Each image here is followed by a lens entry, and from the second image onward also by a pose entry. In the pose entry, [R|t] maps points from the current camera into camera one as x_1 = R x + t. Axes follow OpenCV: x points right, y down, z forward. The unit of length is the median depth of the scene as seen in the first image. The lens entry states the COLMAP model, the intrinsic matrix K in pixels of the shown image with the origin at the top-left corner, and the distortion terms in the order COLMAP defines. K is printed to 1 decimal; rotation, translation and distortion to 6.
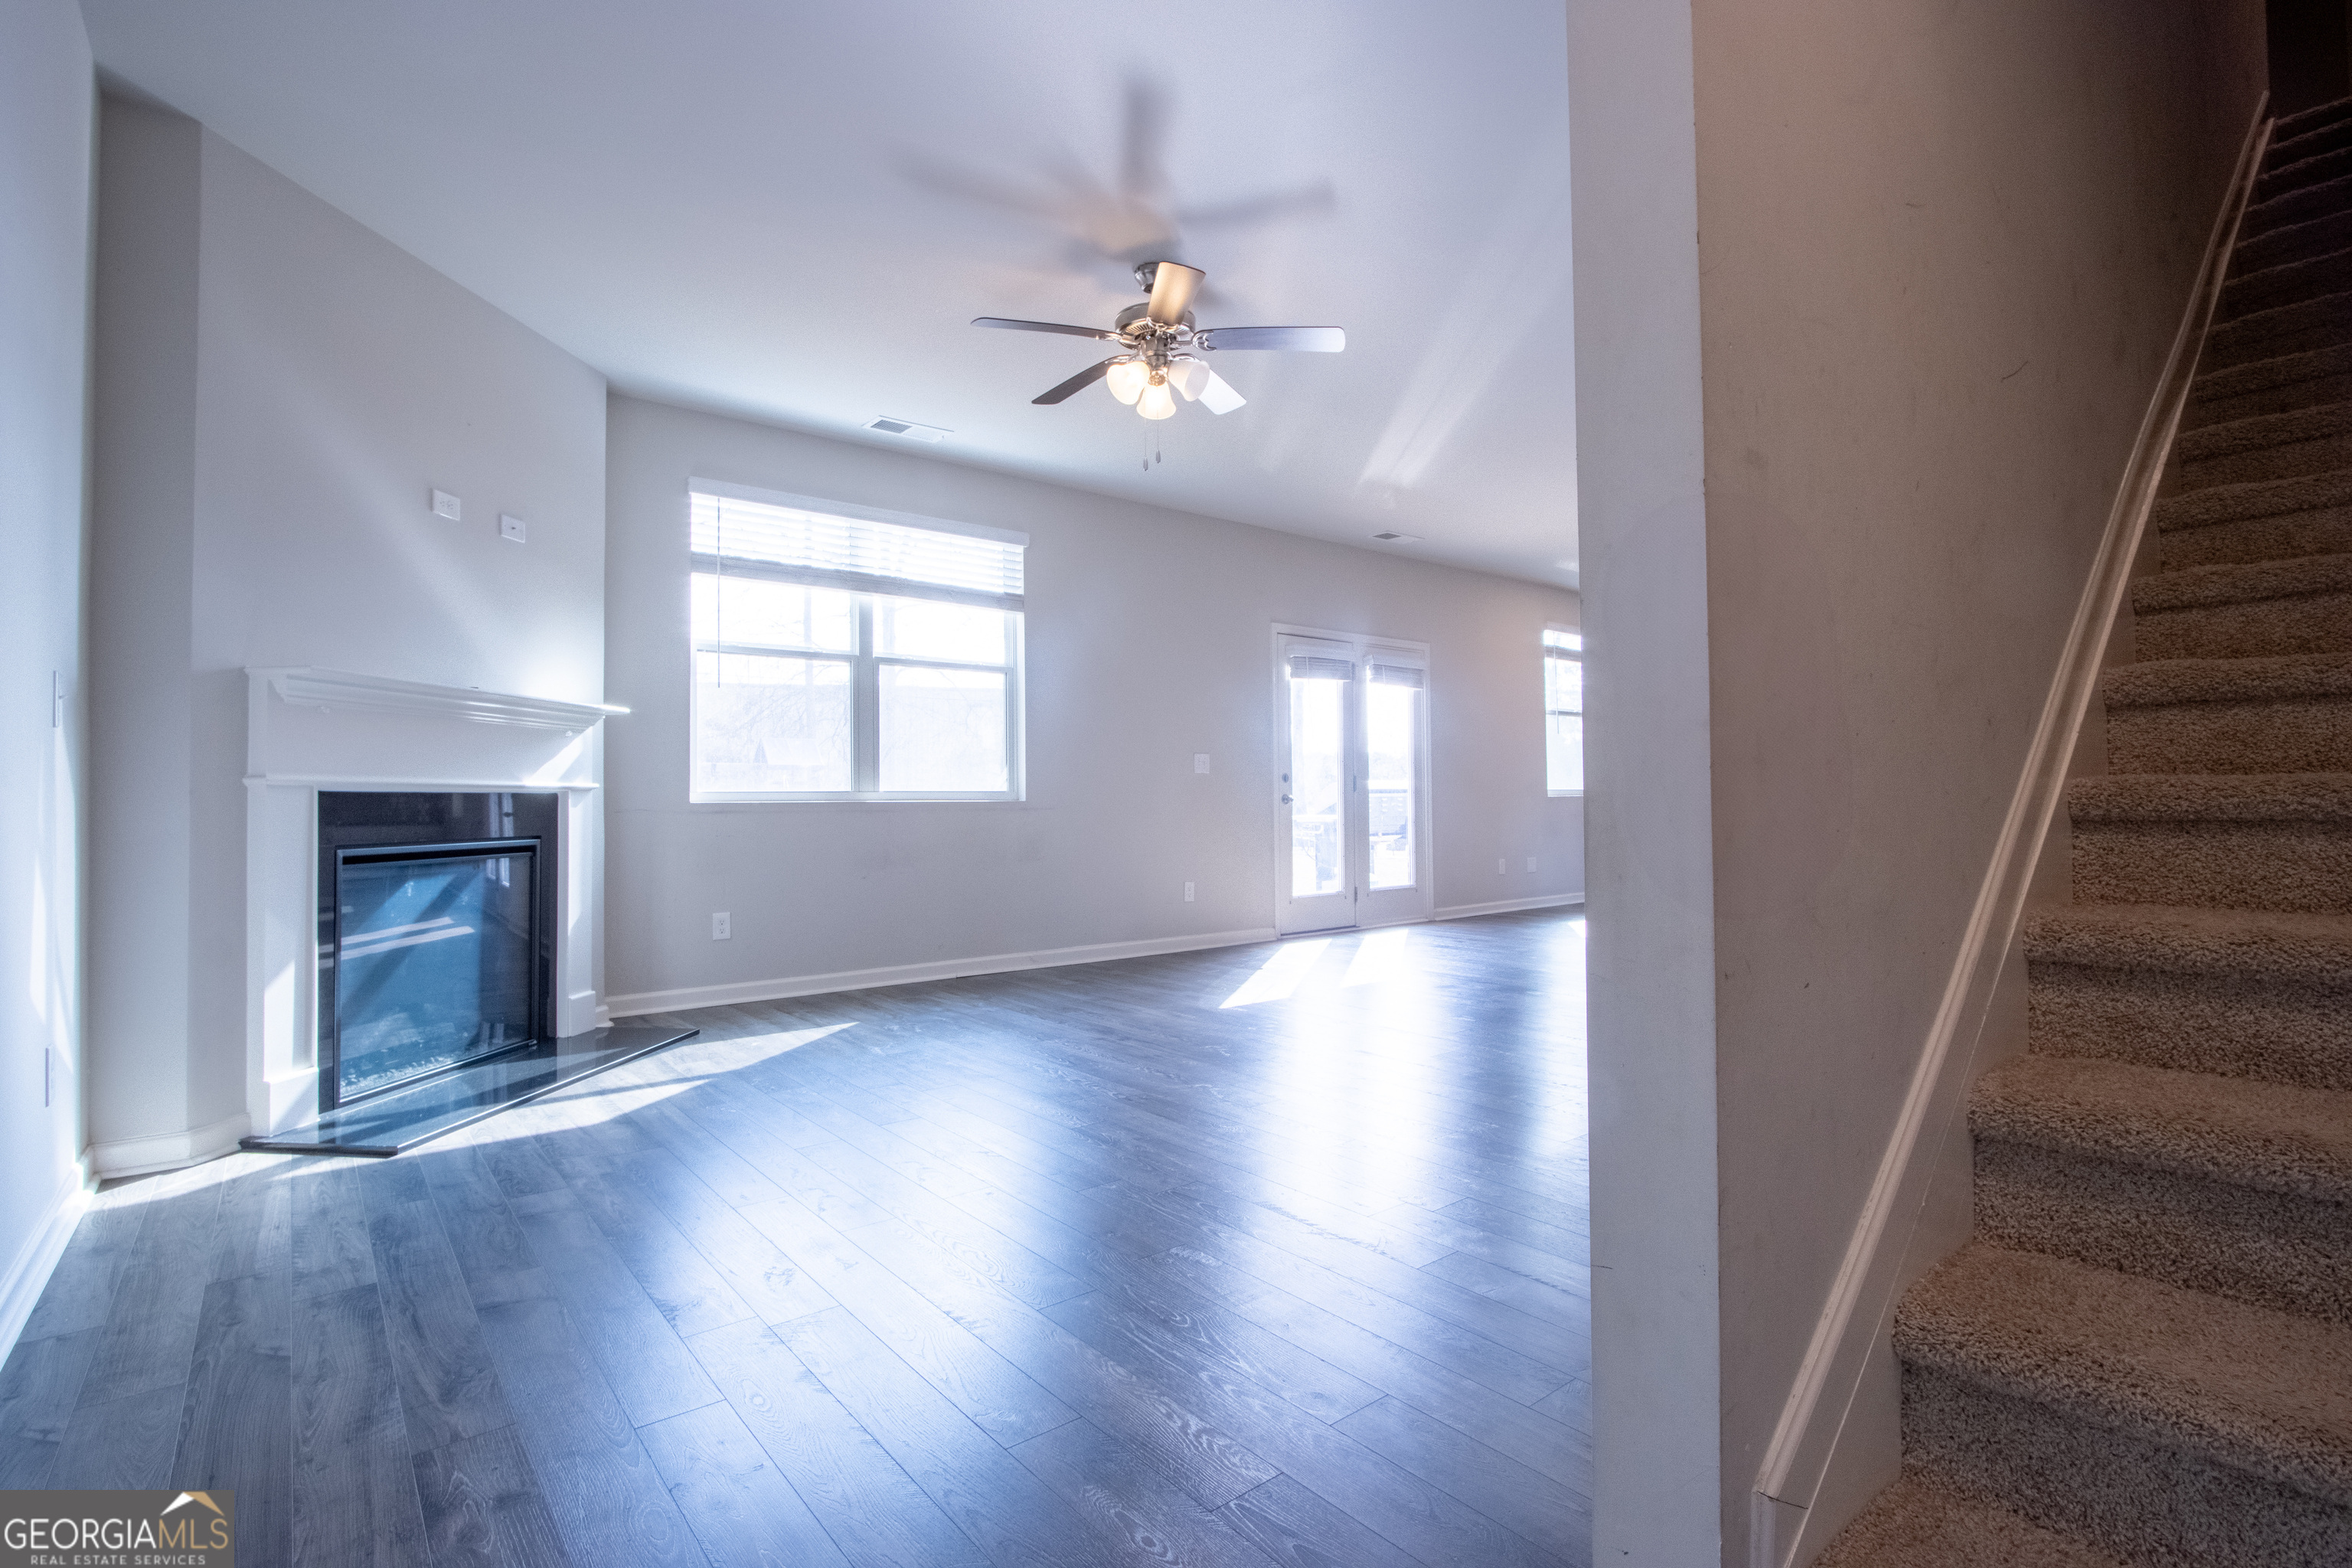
lens RADIAL K [[1094.5, 0, 1163.4], [0, 1094.5, 783.4], [0, 0, 1]] dist [-0.025965, 0.003792]
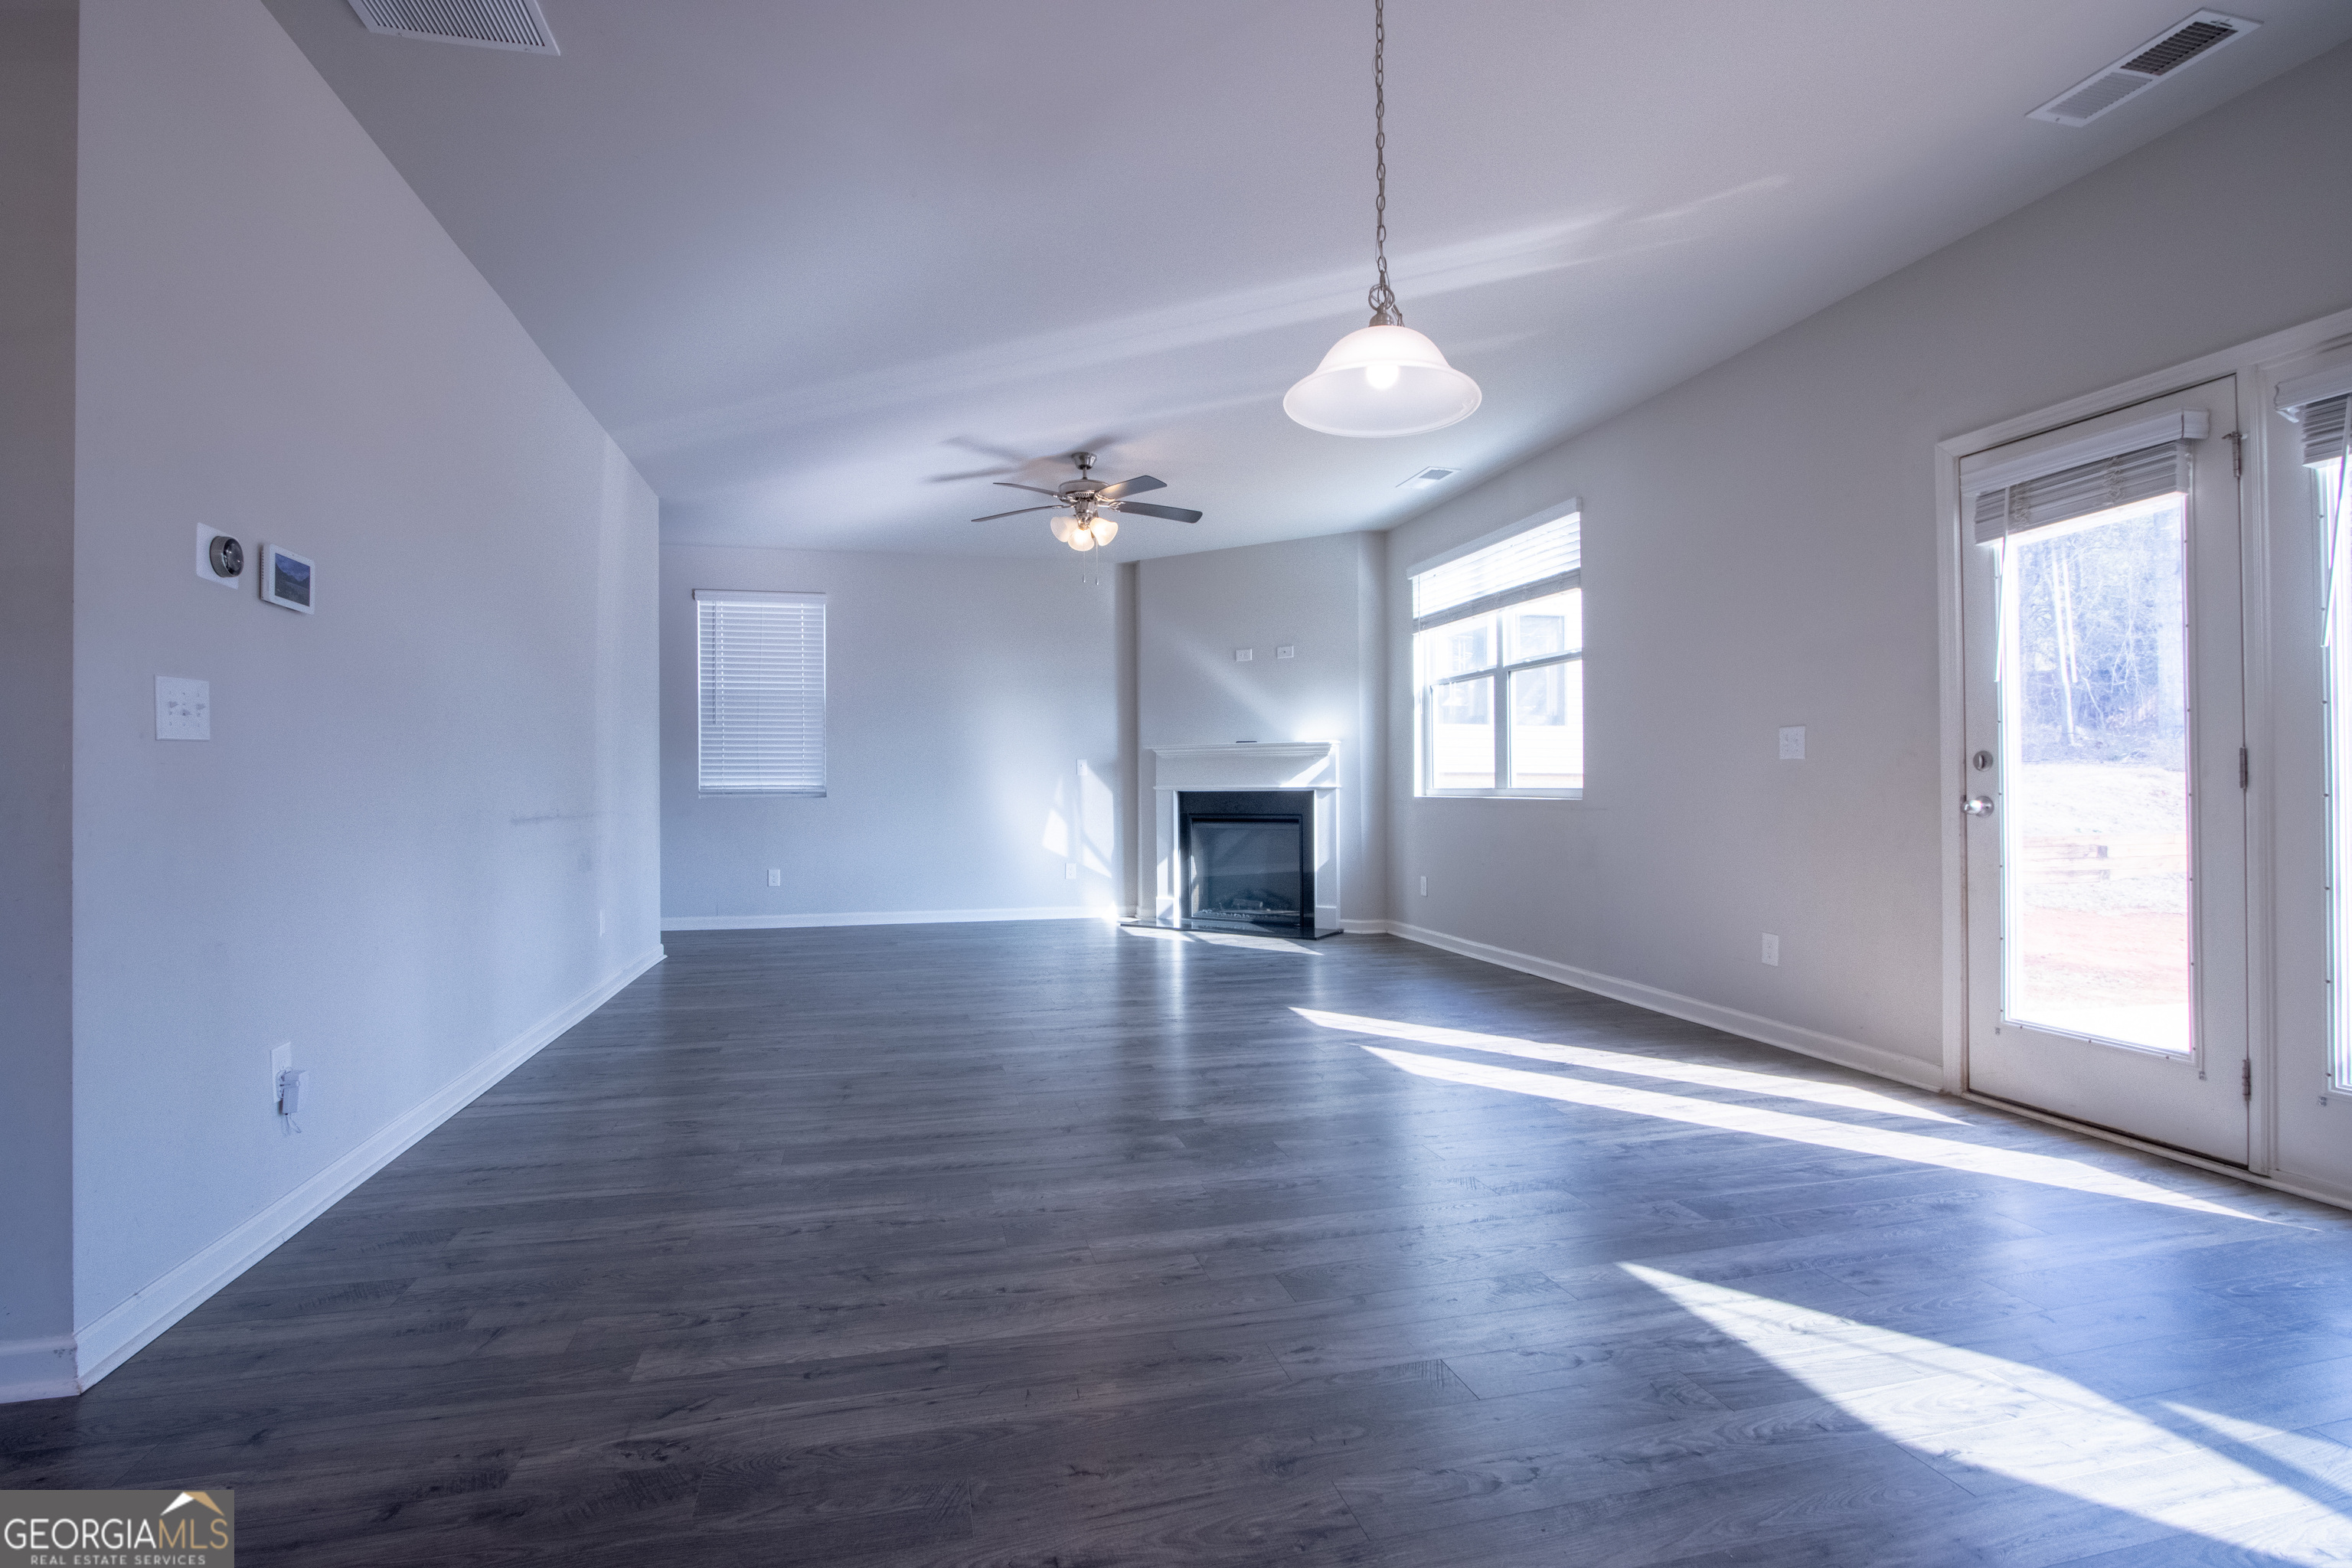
lens RADIAL K [[1094.5, 0, 1144.0], [0, 1094.5, 782.2], [0, 0, 1]] dist [-0.025965, 0.003792]
pose [[-0.426306, 0.000710, -0.904579, 0.979405], [0.017156, 0.999826, -0.007301, 0.002764], [0.904416, -0.018632, -0.426244, 1.251713]]
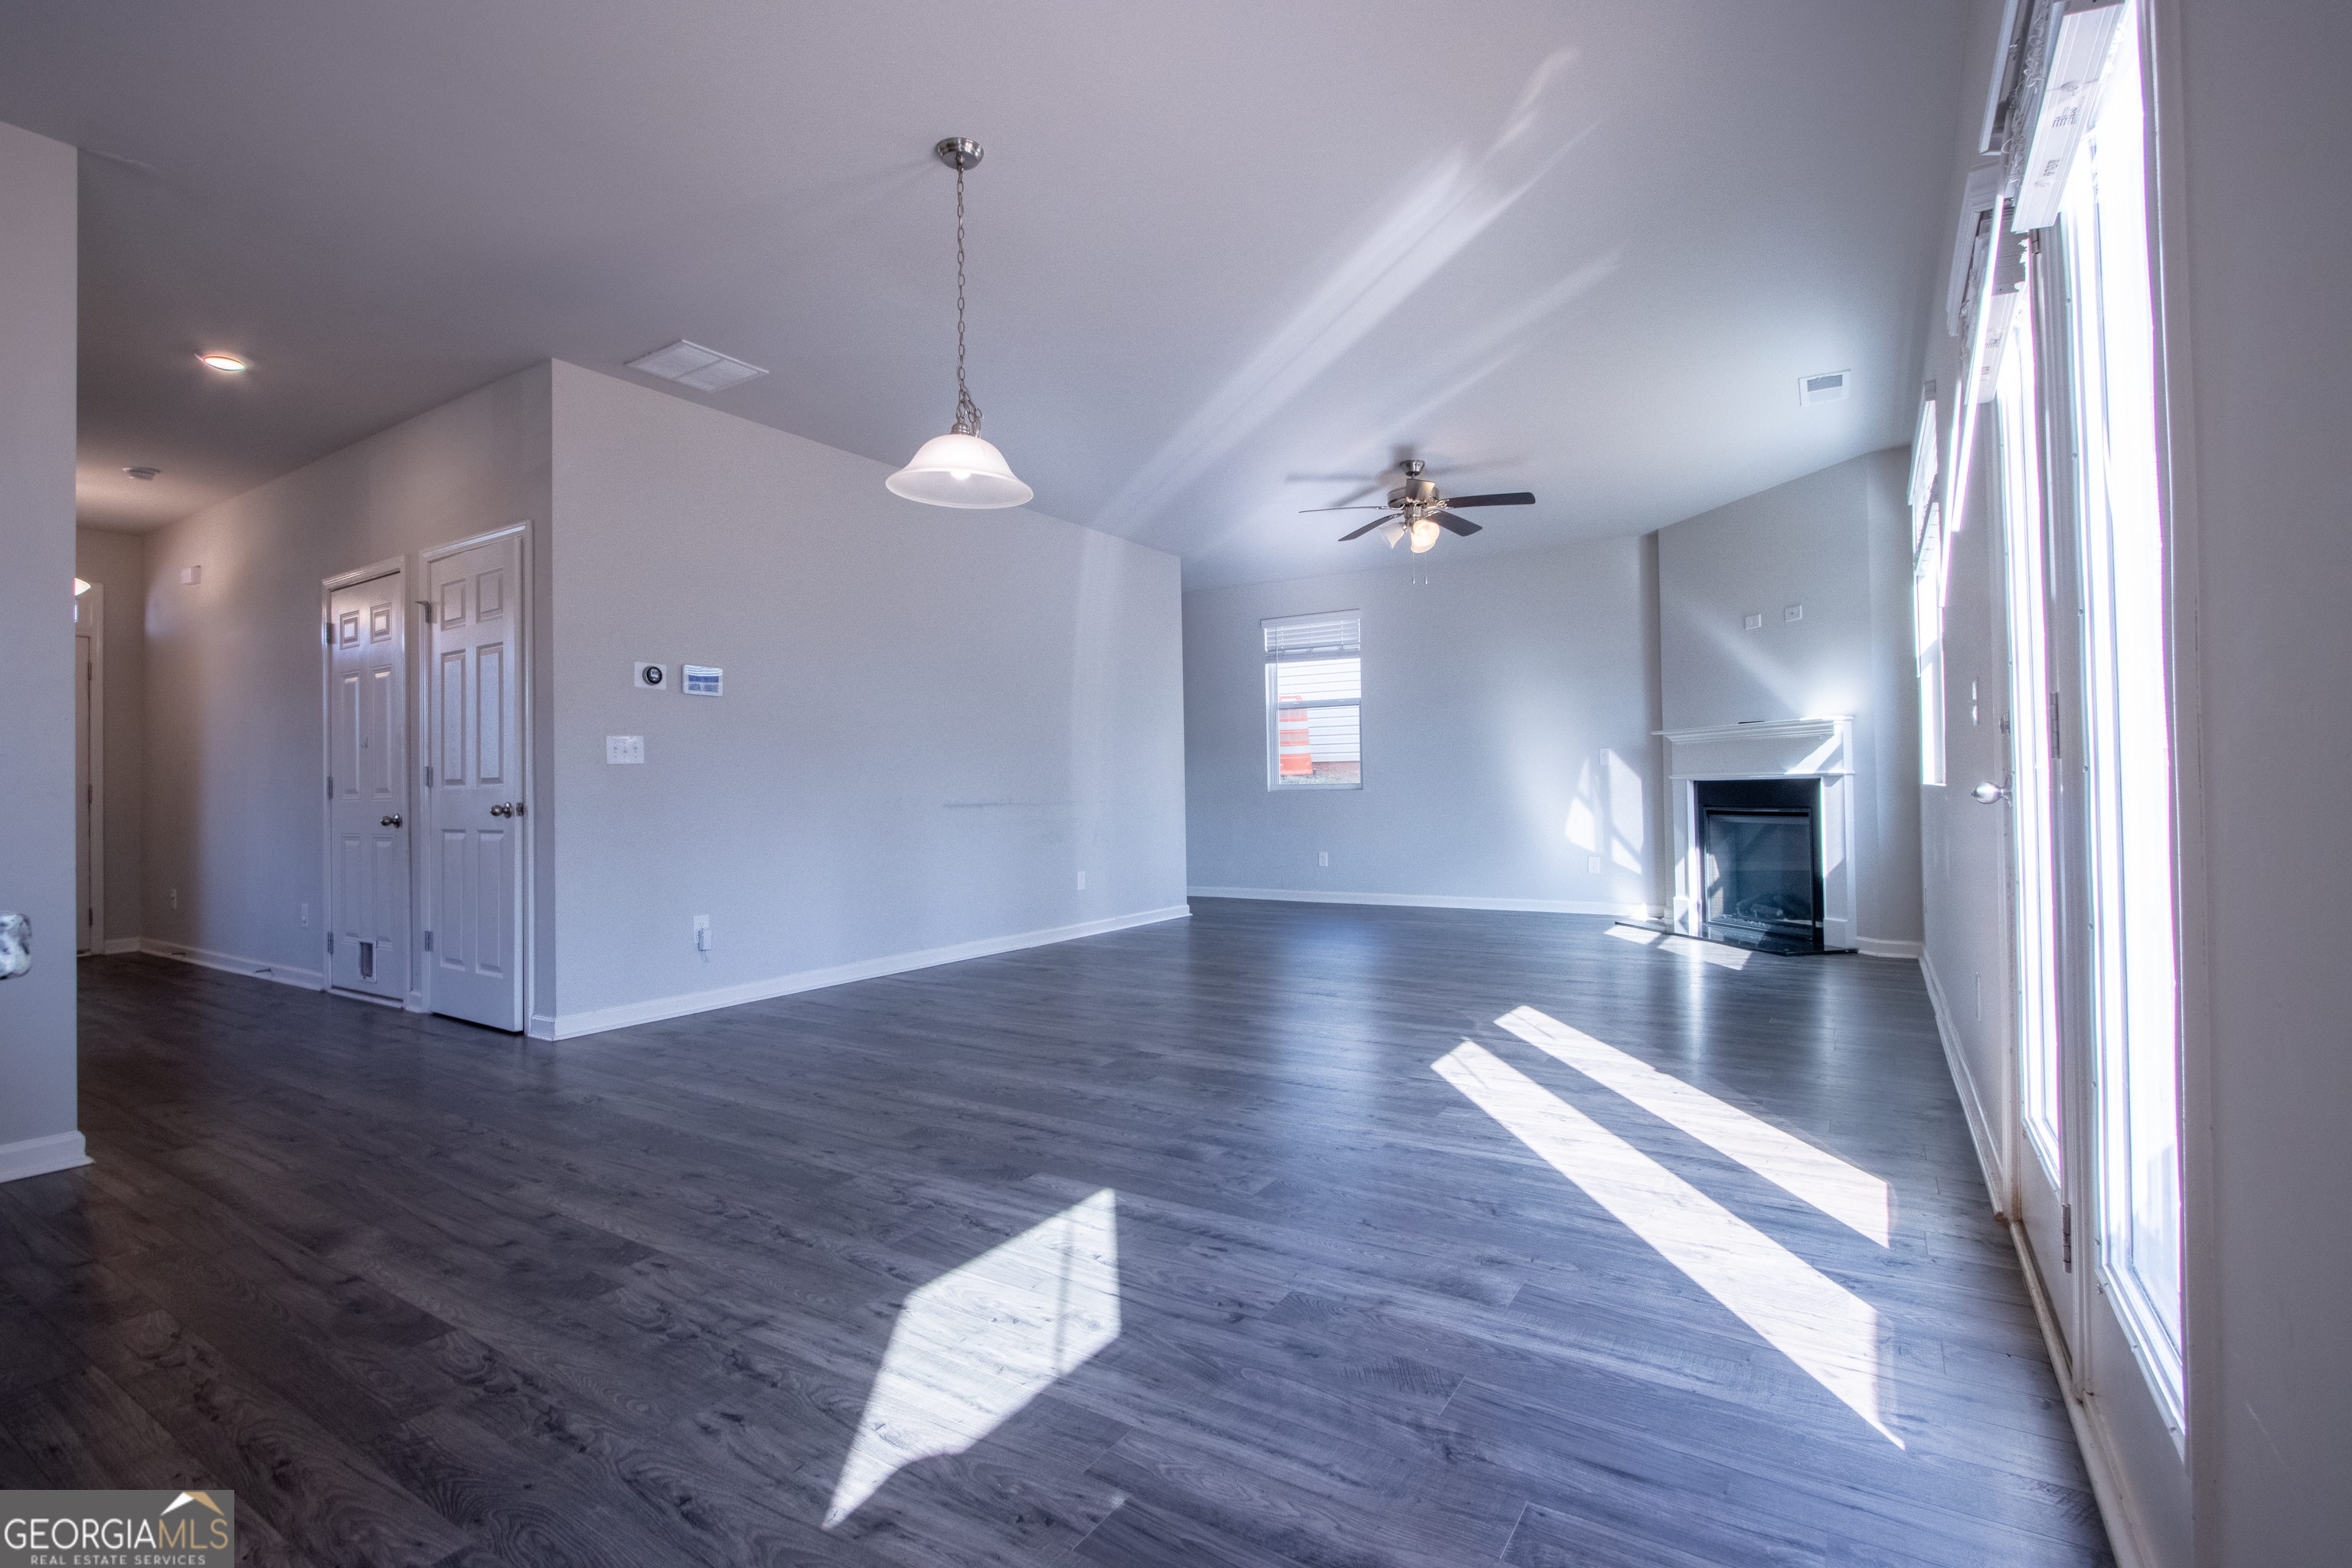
lens RADIAL K [[1094.5, 0, 1161.0], [0, 1094.5, 780.2], [0, 0, 1]] dist [-0.025965, 0.003792]
pose [[-0.946865, 0.014260, -0.321316, 0.631362], [0.021830, 0.999562, -0.019968, 0.017695], [0.320891, -0.025922, -0.946761, 1.739865]]
